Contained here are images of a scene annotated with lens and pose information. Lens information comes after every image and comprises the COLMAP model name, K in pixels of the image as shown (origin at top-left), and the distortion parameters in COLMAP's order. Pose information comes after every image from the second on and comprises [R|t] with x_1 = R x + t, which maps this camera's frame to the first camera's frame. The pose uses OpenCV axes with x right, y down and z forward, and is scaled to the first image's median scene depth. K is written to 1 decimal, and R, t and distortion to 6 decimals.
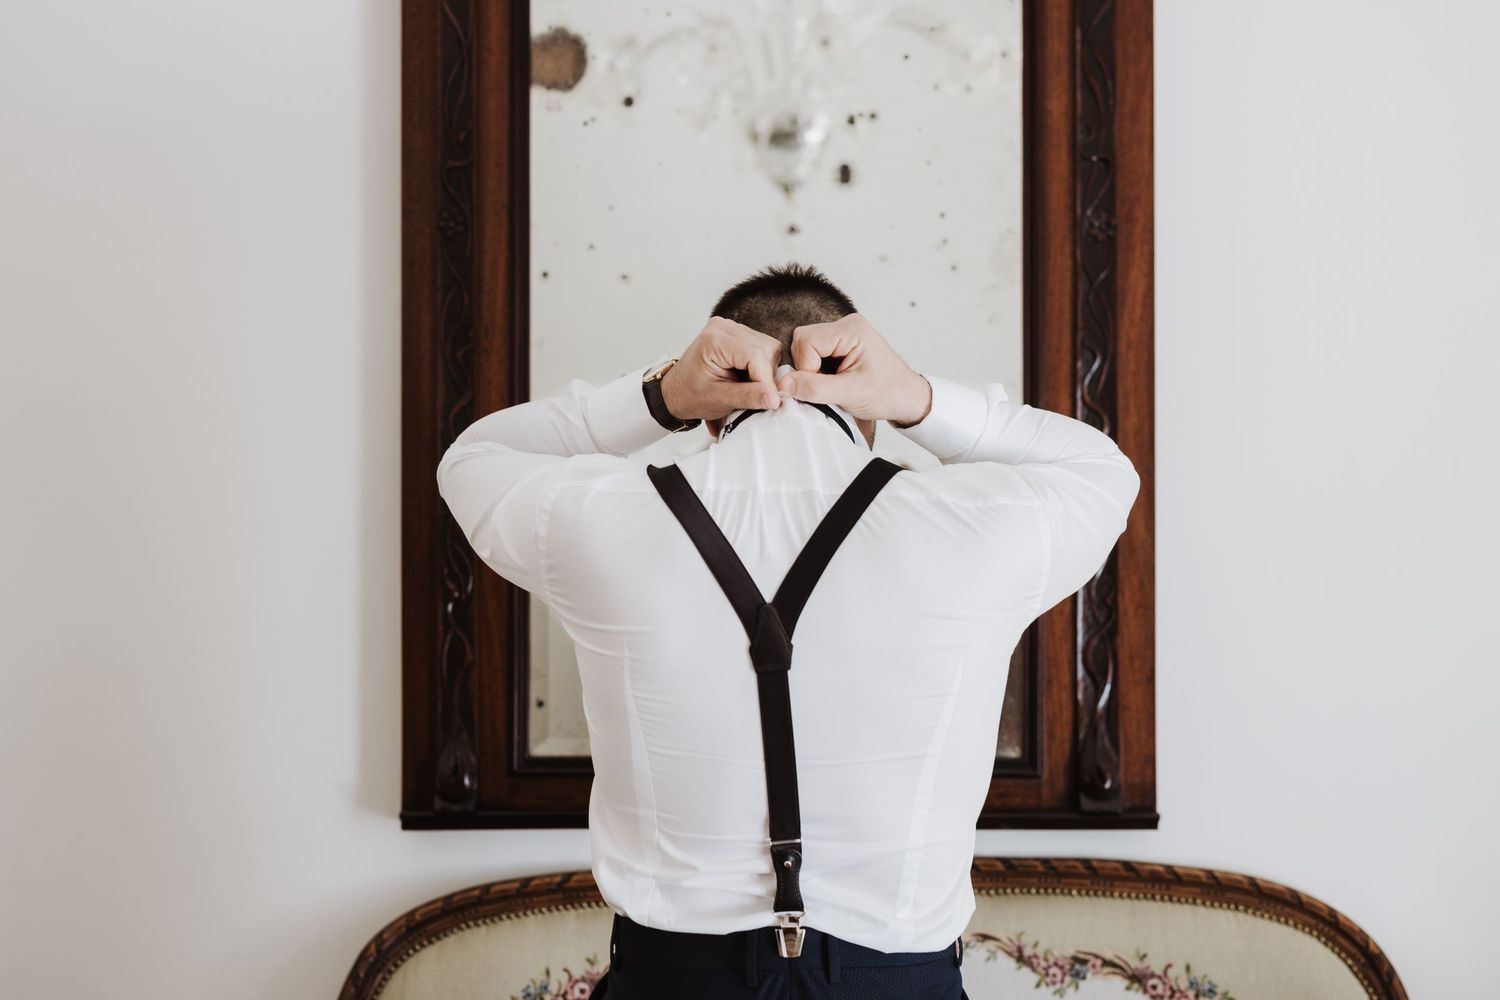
lens RADIAL K [[2250.7, 0, 750.0], [0, 2250.7, 500.0], [0, 0, 1]] dist [-0.029356, 0.054236]
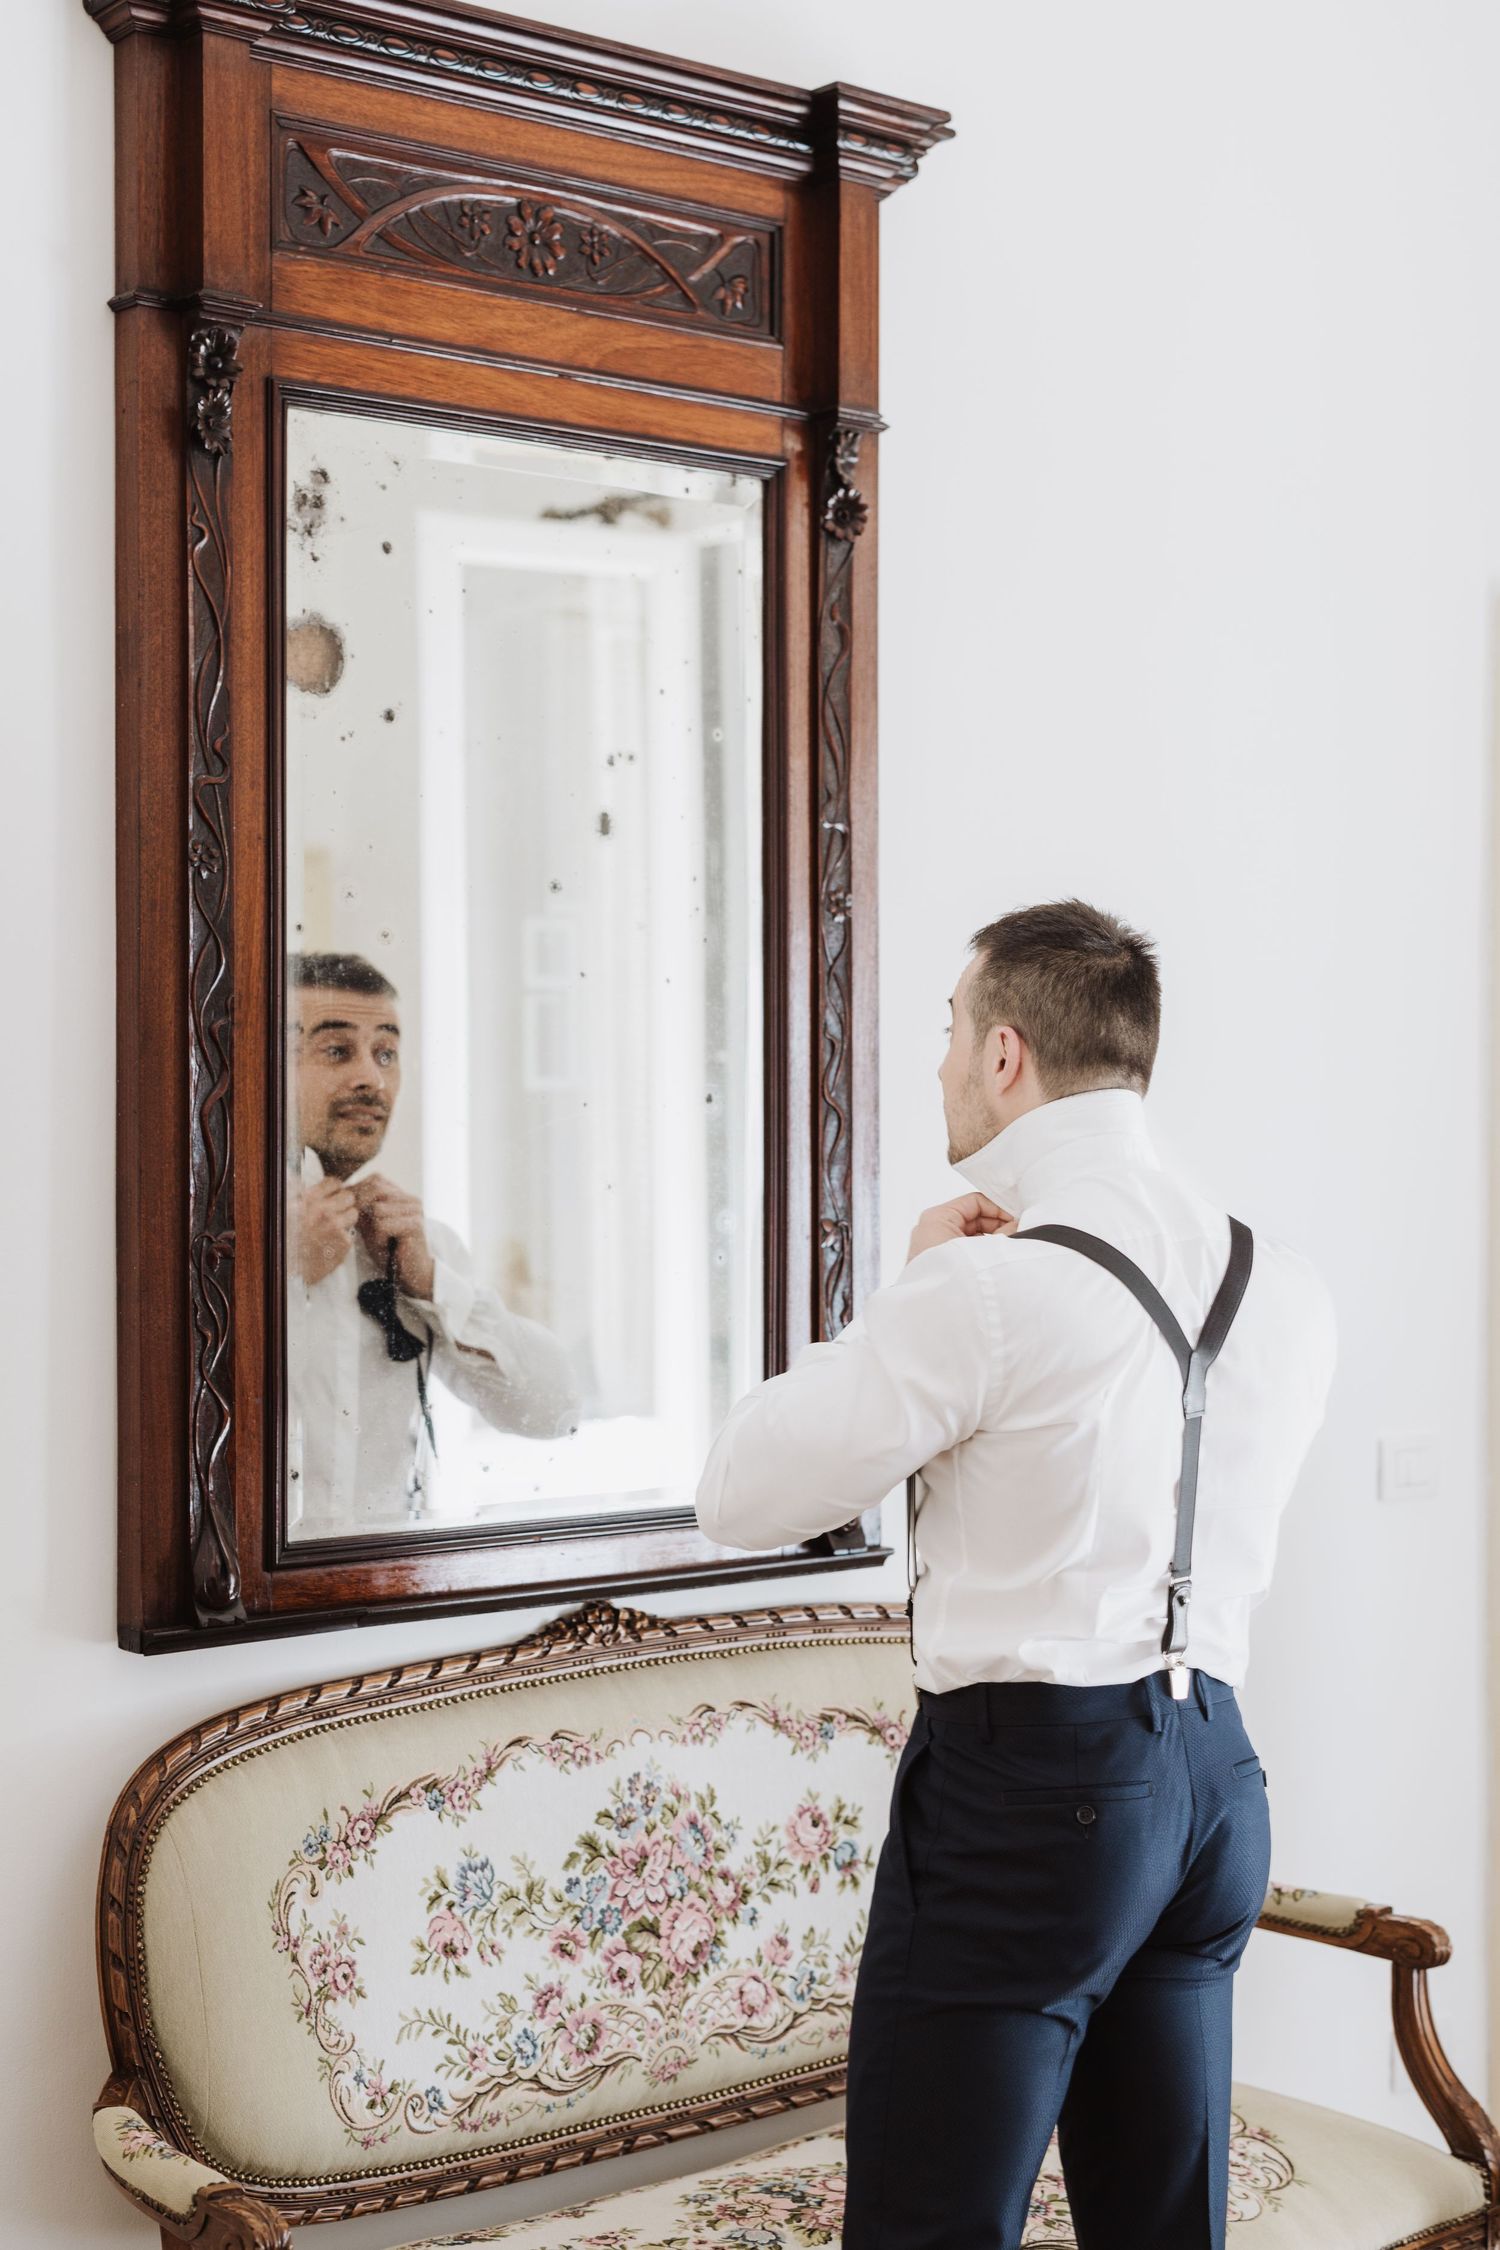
lens RADIAL K [[3376.0, 0, 751.2], [0, 3376.0, 1096.4], [0, 0, 1]] dist [-0.029356, 0.054236]
pose [[0.735406, 0.006060, 0.677600, -0.783033], [-0.003616, 0.999981, -0.005018, -0.036422], [-0.677617, 0.001240, 0.735414, 0.028232]]
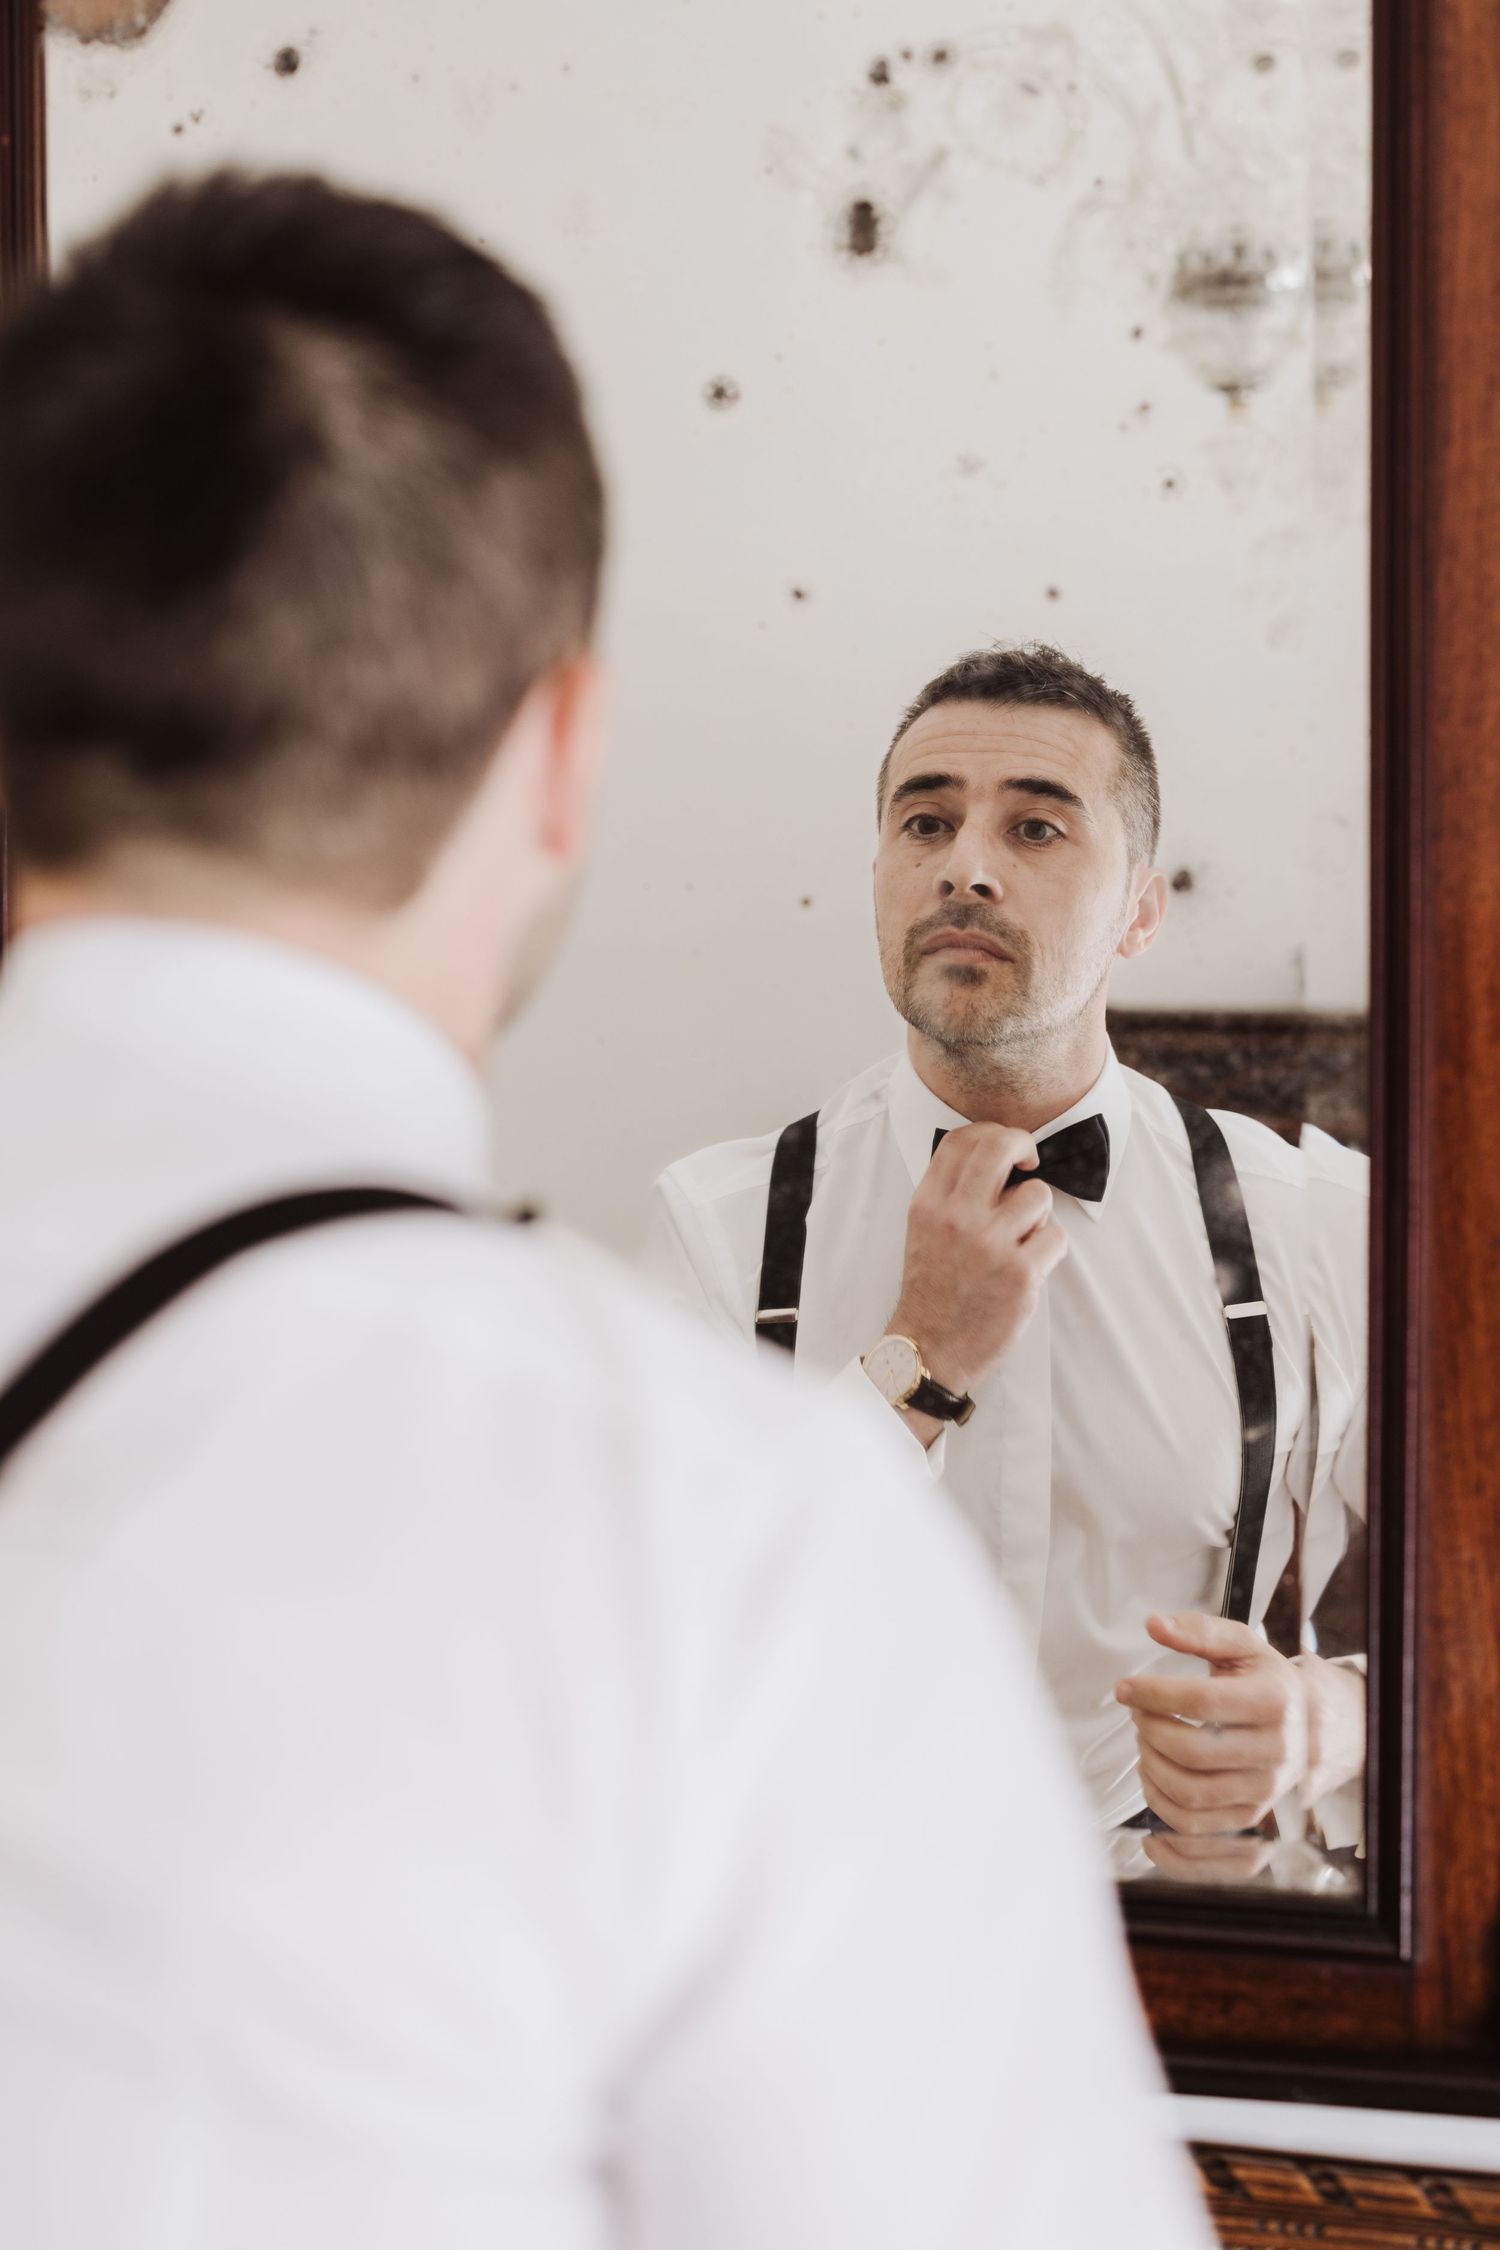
lens RADIAL K [[3376.0, 0, 751.2], [0, 3376.0, 1096.4], [0, 0, 1]] dist [-0.029356, 0.054236]
pose [[0.975886, 0.003252, -0.218257, 0.141782], [0.006446, 0.999024, 0.043707, -0.032331], [0.218187, -0.044060, 0.974912, 0.477956]]
